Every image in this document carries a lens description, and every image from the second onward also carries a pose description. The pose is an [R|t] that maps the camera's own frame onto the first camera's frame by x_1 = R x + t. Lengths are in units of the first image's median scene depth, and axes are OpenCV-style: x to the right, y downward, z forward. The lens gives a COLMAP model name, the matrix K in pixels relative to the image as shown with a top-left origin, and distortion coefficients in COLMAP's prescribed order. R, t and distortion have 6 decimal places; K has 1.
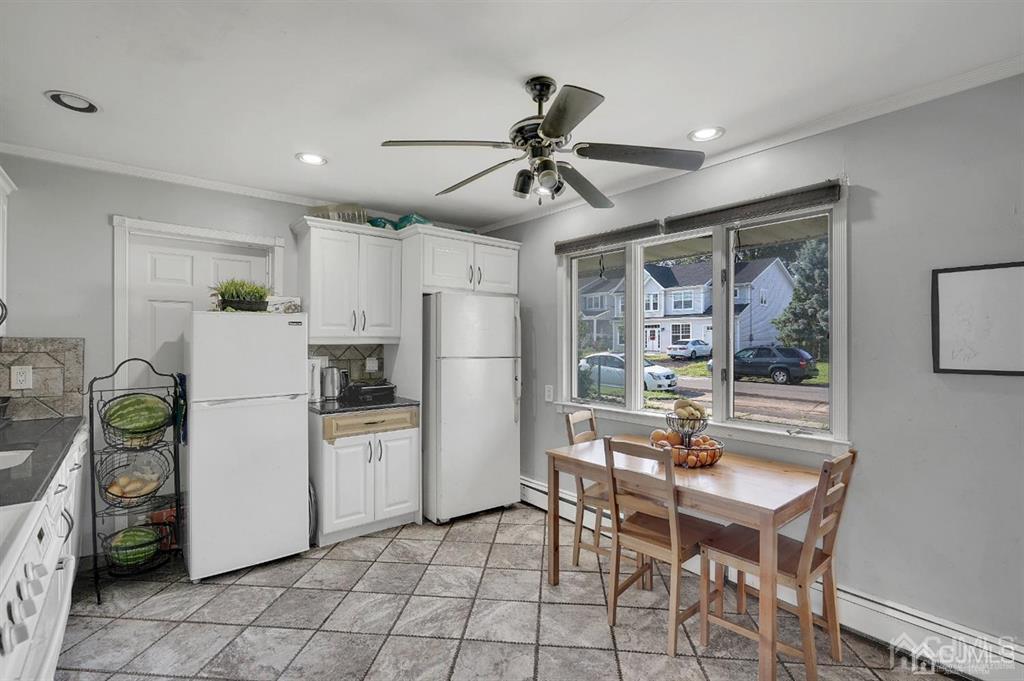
lens RADIAL K [[445.3, 0, 510.8], [0, 445.3, 334.9], [0, 0, 1]] dist [0.000861, 0.000284]
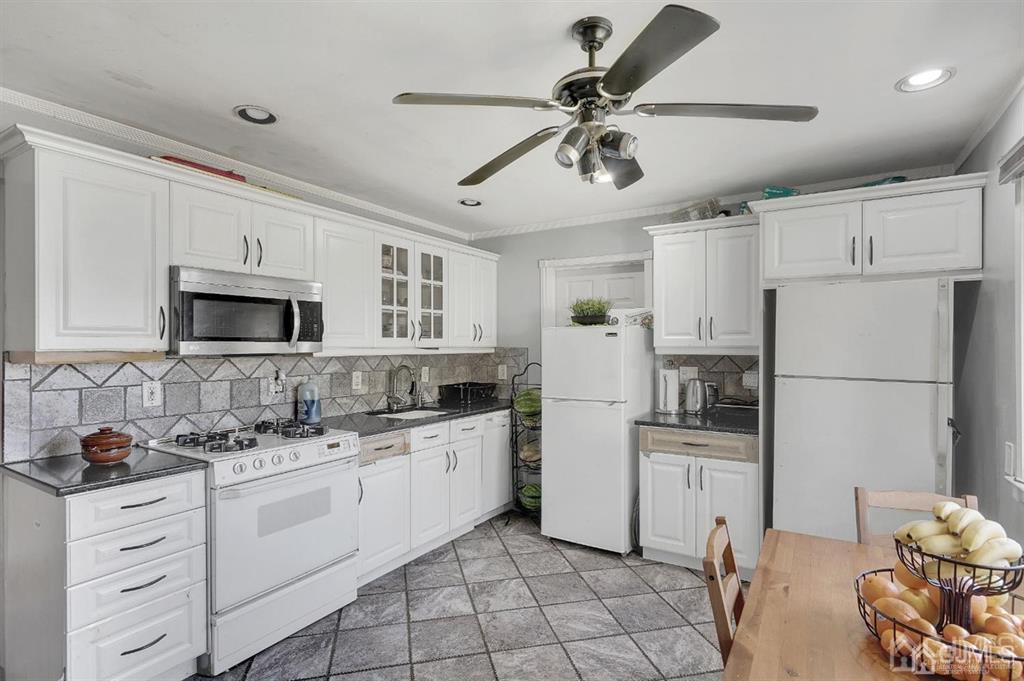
lens RADIAL K [[489.3, 0, 512.0], [0, 489.3, 340.5], [0, 0, 1]] dist [0.002227, 0.001060]
pose [[0.370202, -0.008716, -0.928911, 0.490350], [0.010982, 0.999927, -0.005005, -0.008449], [0.928887, -0.008349, 0.370270, 0.329204]]
